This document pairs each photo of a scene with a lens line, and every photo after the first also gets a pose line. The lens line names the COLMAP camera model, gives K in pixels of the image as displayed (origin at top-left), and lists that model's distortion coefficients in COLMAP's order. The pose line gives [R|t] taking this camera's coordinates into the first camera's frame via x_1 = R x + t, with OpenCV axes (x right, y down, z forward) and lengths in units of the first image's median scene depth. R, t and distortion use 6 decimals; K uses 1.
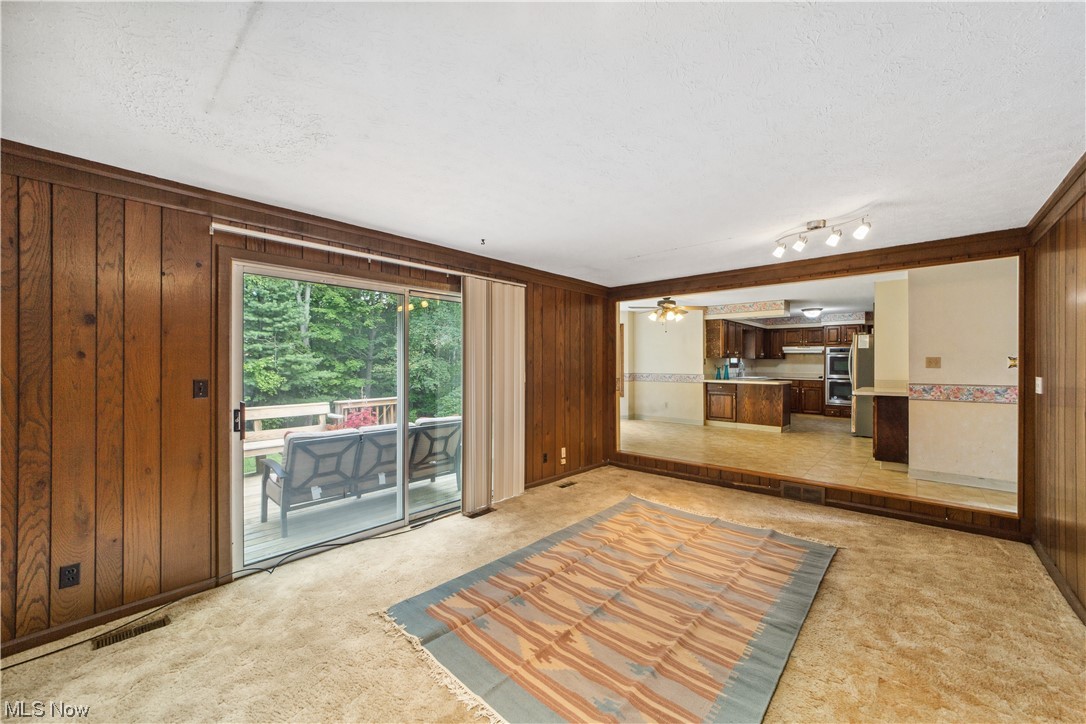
lens RADIAL K [[418.8, 0, 542.8], [0, 418.8, 364.4], [0, 0, 1]] dist [-0.008015, 0.002065]
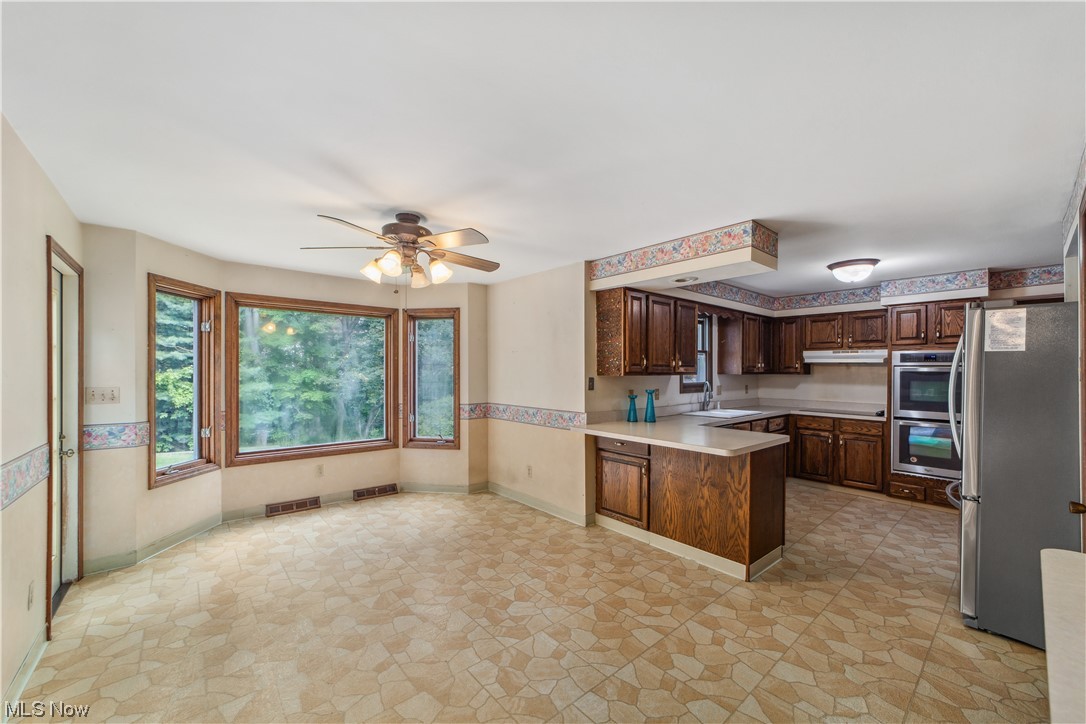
lens RADIAL K [[418.8, 0, 543.4], [0, 418.8, 369.6], [0, 0, 1]] dist [-0.008015, 0.002065]
pose [[0.991651, -0.000031, -0.128950, 0.354933], [-0.000550, 0.999990, -0.004465, -0.018005], [0.128948, 0.004499, 0.991641, 0.490915]]
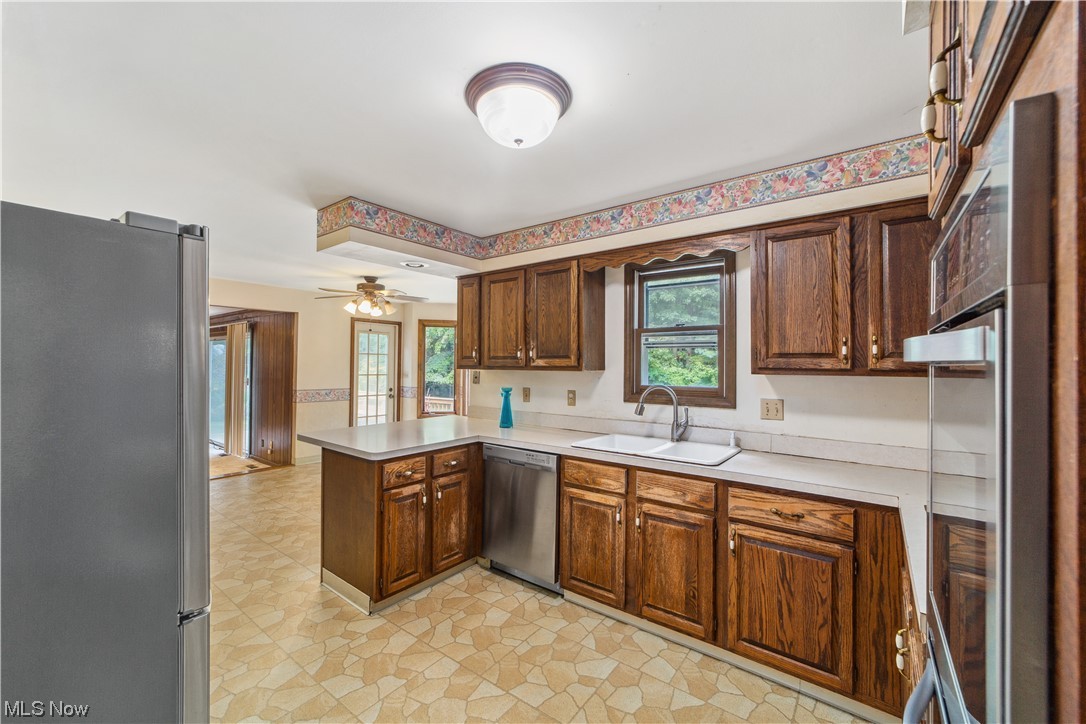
lens RADIAL K [[418.8, 0, 530.9], [0, 418.8, 360.4], [0, 0, 1]] dist [-0.008015, 0.002065]
pose [[0.095235, -0.010401, -0.995400, 0.743908], [-0.007878, 0.999906, -0.011202, -0.018236], [0.995424, 0.008909, 0.095144, 0.901356]]
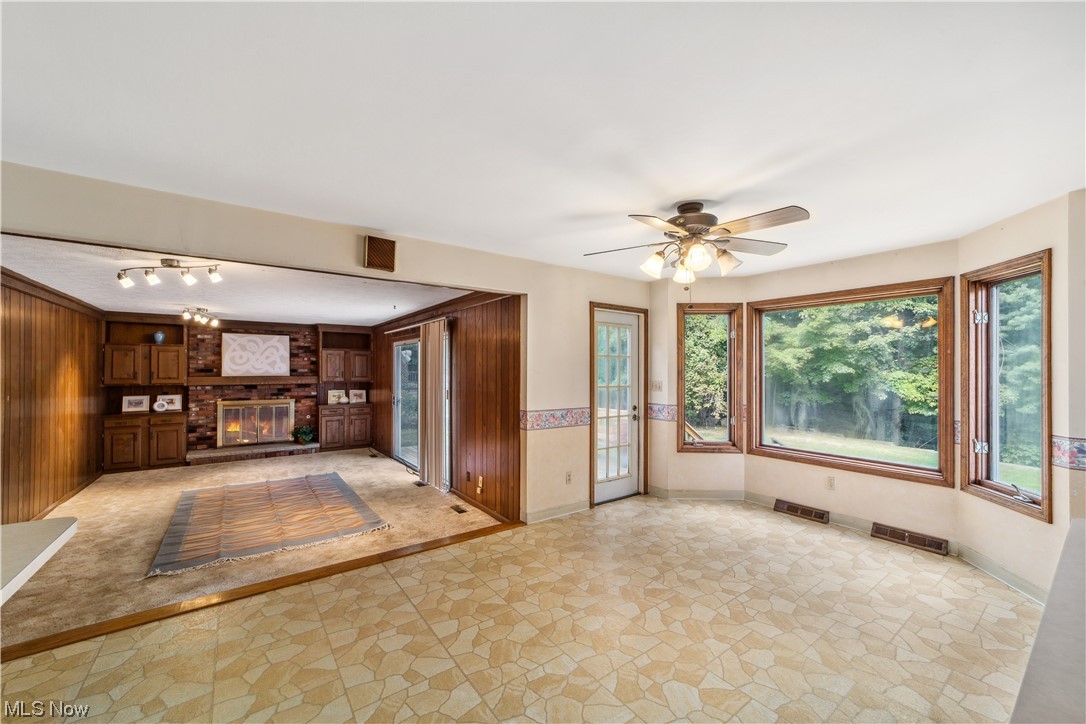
lens RADIAL K [[418.8, 0, 542.4], [0, 418.8, 368.7], [0, 0, 1]] dist [-0.008015, 0.002065]
pose [[-0.200613, -0.002932, -0.979666, 0.505749], [-0.000347, 0.999996, -0.002922, -0.019096], [0.979671, -0.000246, -0.200613, 0.720350]]
